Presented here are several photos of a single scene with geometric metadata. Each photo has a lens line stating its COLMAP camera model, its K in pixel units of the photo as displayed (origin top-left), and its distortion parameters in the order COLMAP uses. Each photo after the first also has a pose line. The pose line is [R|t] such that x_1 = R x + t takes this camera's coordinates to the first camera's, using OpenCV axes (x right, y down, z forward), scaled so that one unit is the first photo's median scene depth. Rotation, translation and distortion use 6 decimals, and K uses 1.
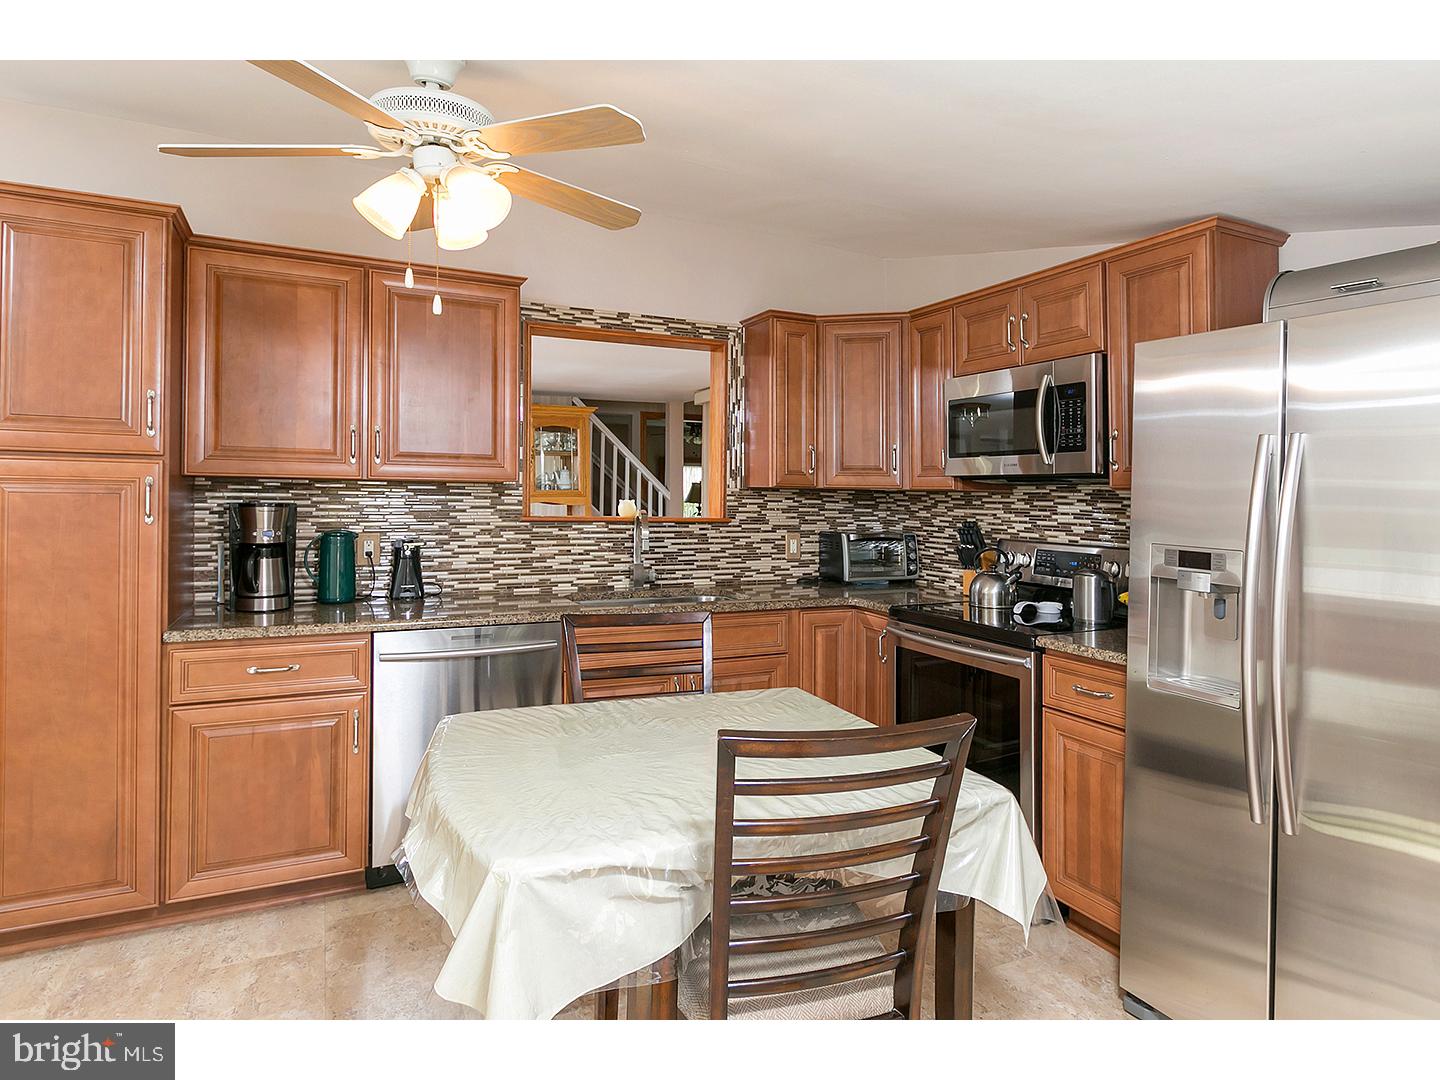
lens RADIAL K [[829.1, 0, 816.4], [0, 829.1, 494.6], [0, 0, 1]] dist [0.000046, -0.000051]
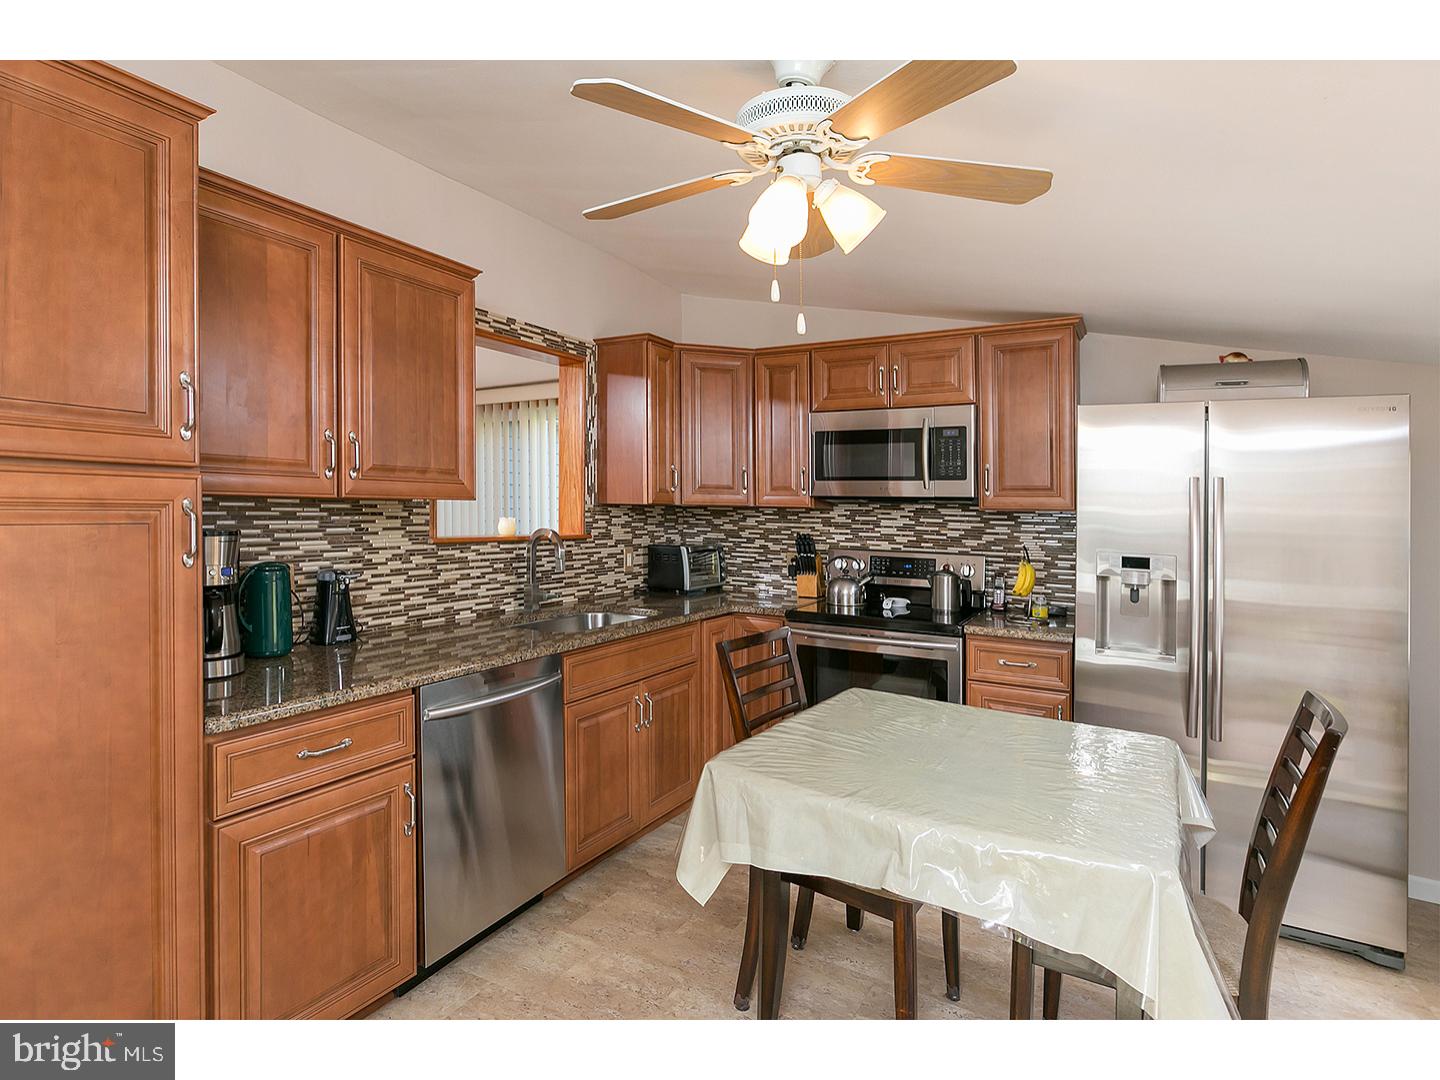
lens RADIAL K [[748.5, 0, 714.0], [0, 748.5, 512.9], [0, 0, 1]] dist [-0.000793, 0.000096]
pose [[0.859458, -0.003966, 0.511191, -0.476622], [-0.004591, 0.999870, 0.015477, -0.013466], [-0.511186, -0.015649, 0.859328, 0.154135]]
